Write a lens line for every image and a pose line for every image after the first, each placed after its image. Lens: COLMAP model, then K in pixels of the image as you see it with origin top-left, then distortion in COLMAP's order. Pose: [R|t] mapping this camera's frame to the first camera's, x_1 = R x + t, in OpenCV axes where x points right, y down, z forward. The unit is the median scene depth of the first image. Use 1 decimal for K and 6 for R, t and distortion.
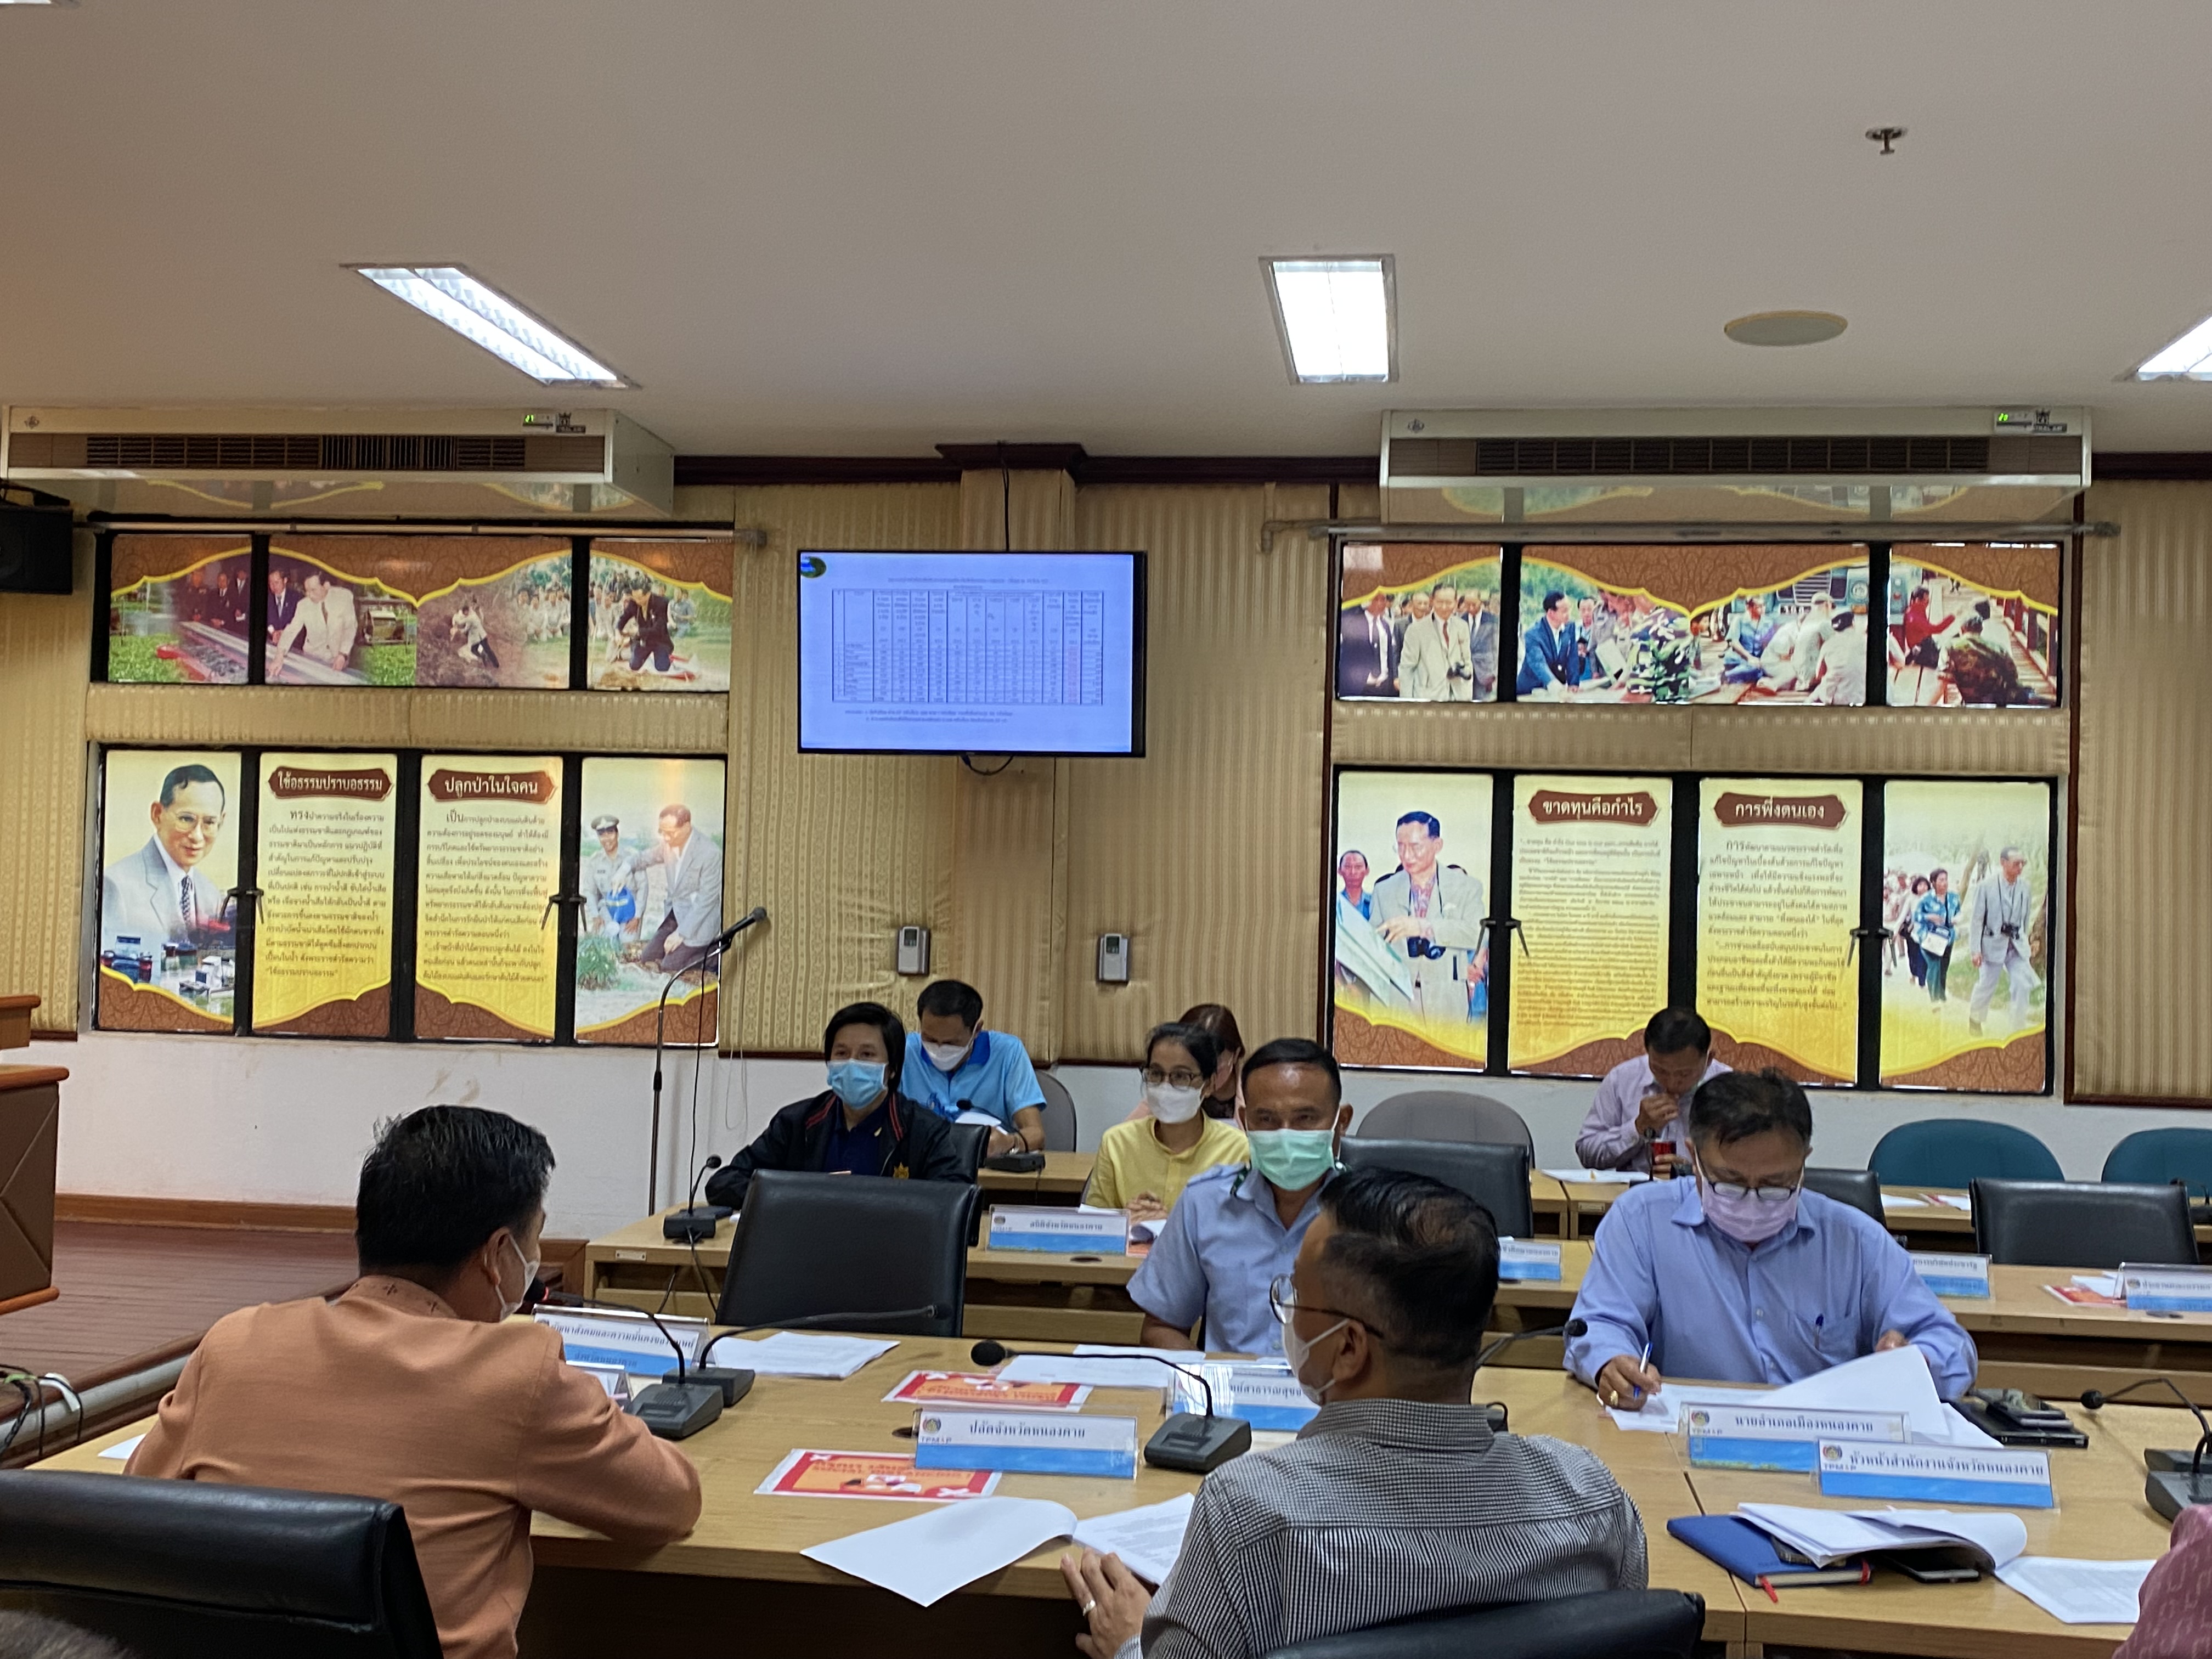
lens RADIAL K [[2193.8, 0, 1106.4], [0, 2193.8, 855.4], [0, 0, 1]] dist [0.039659, 0.000000]
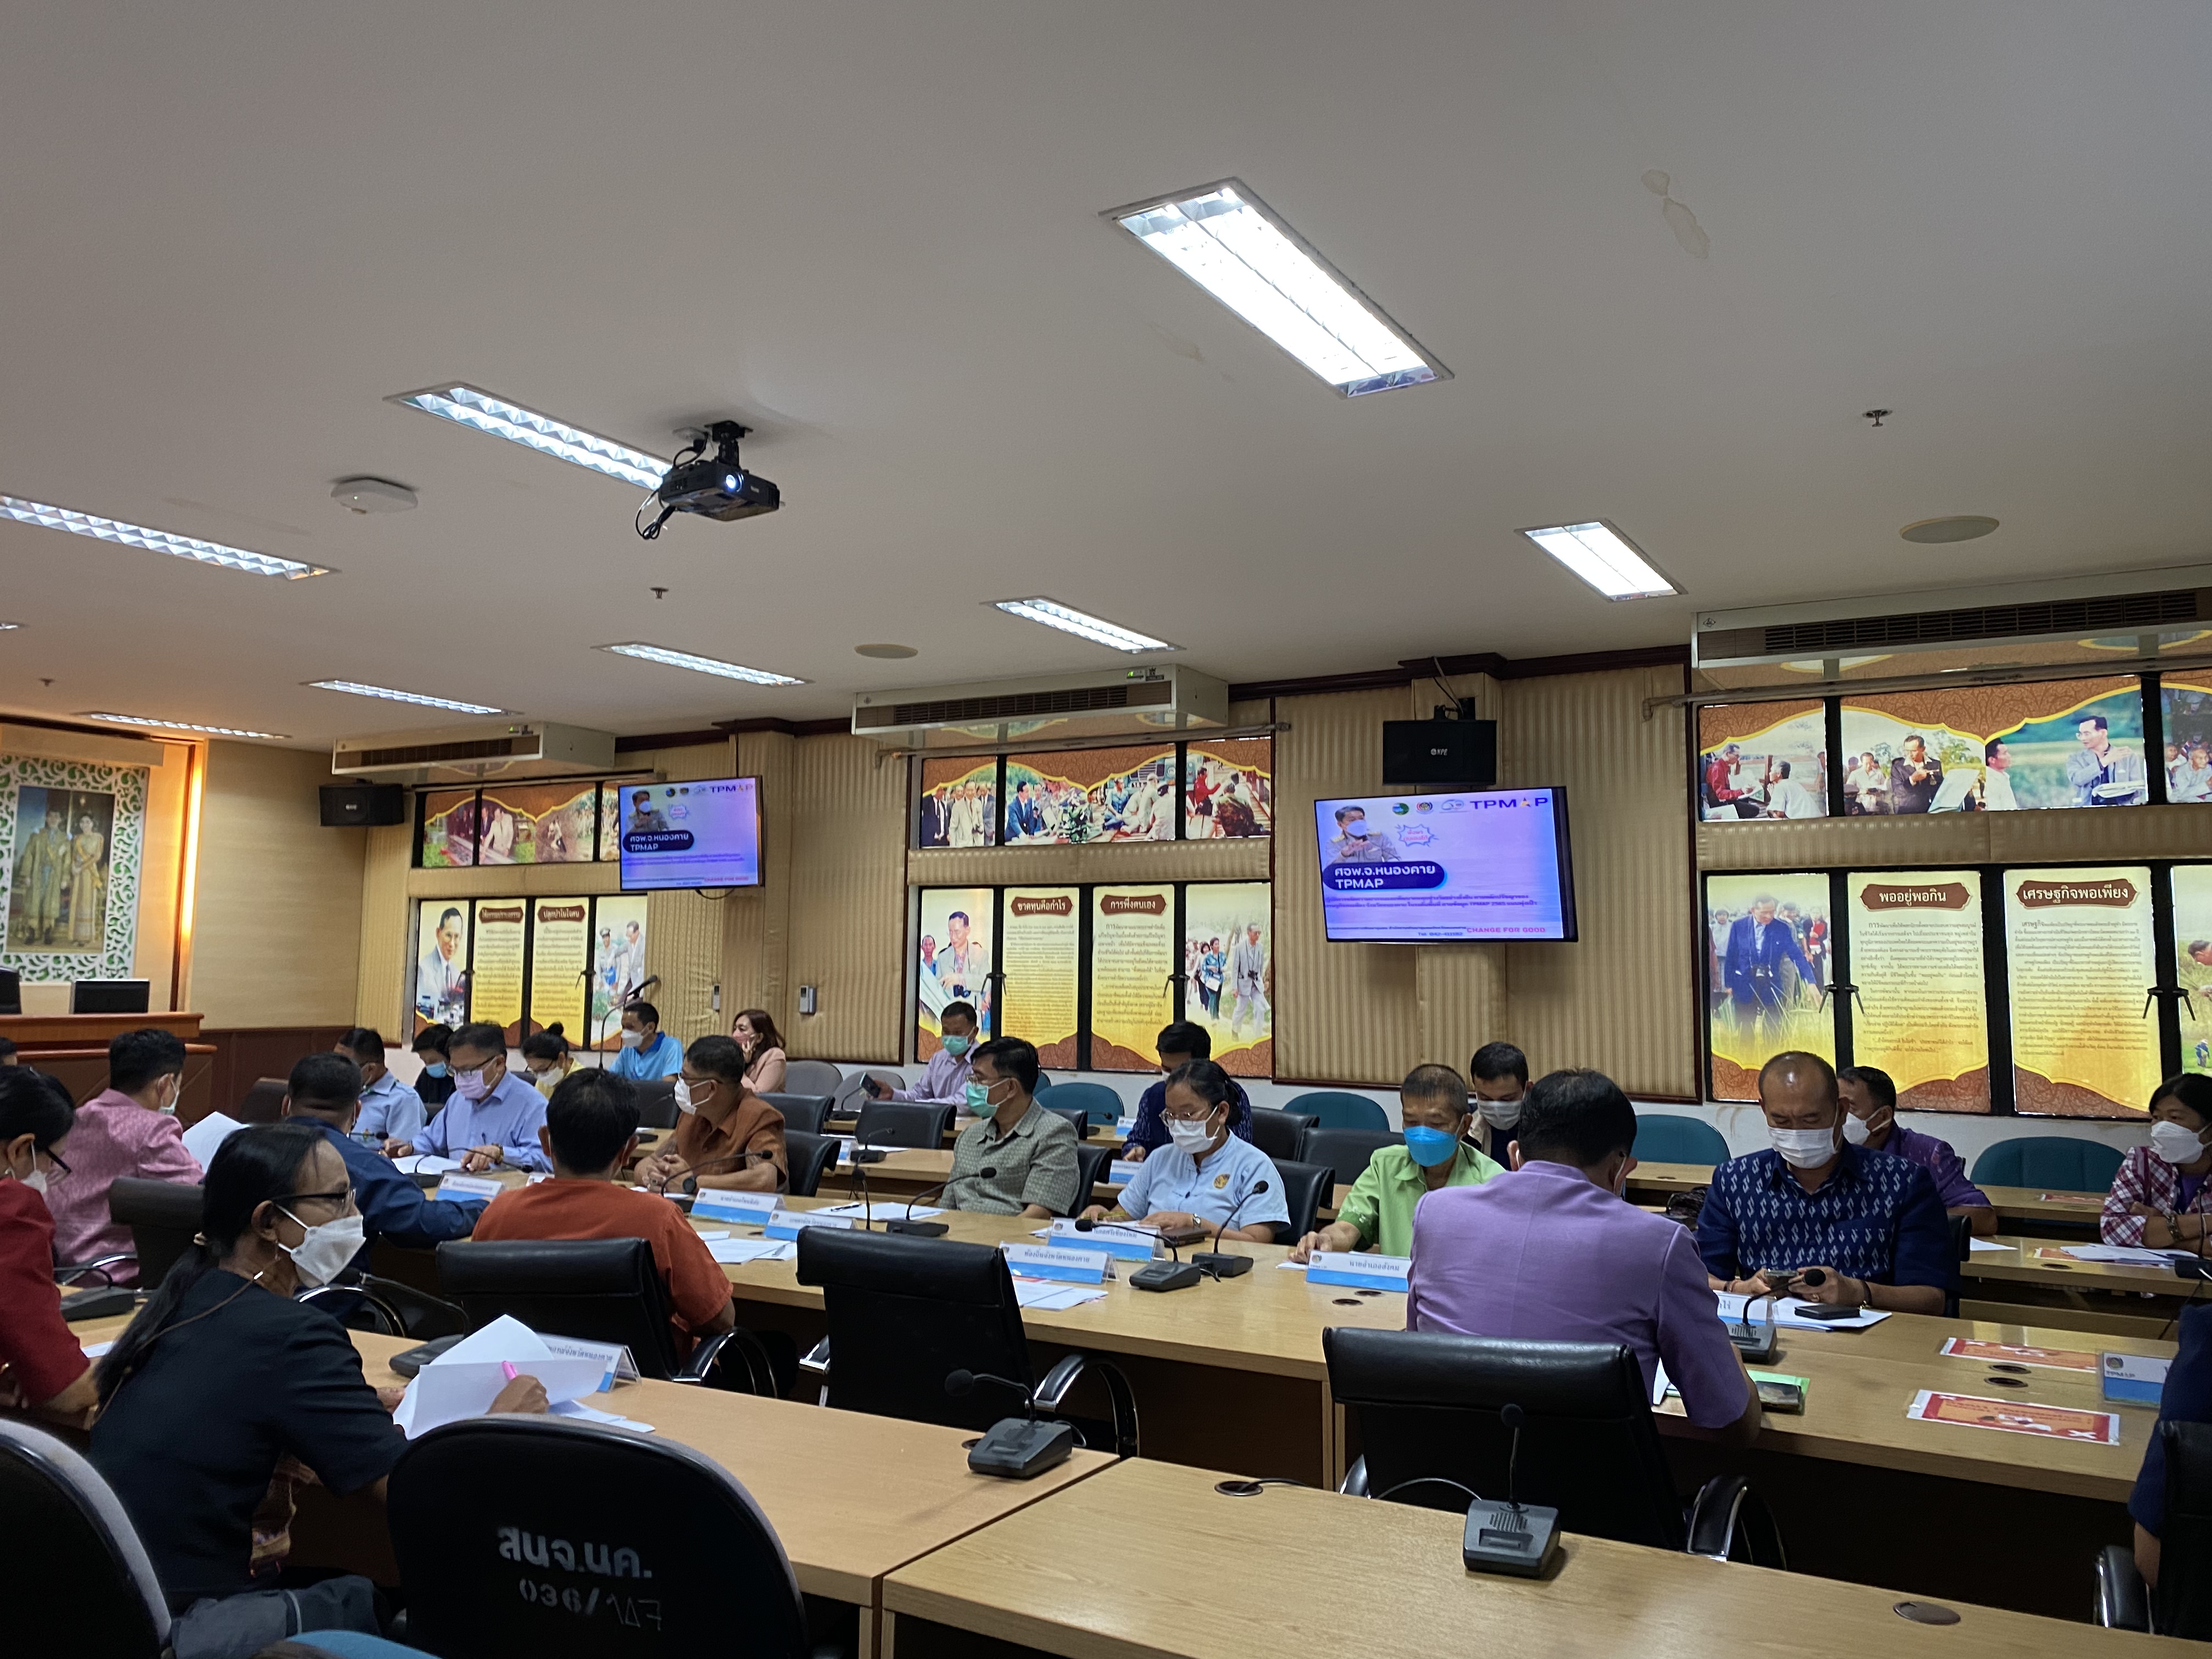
lens RADIAL K [[1690.7, 0, 1090.4], [0, 1690.7, 793.9], [0, 0, 1]] dist [0.057506, -0.069298]
pose [[0.916282, -0.057371, -0.396403, 0.781036], [0.019033, 0.994807, -0.099984, 0.023032], [0.400081, 0.084069, 0.912616, -0.182310]]
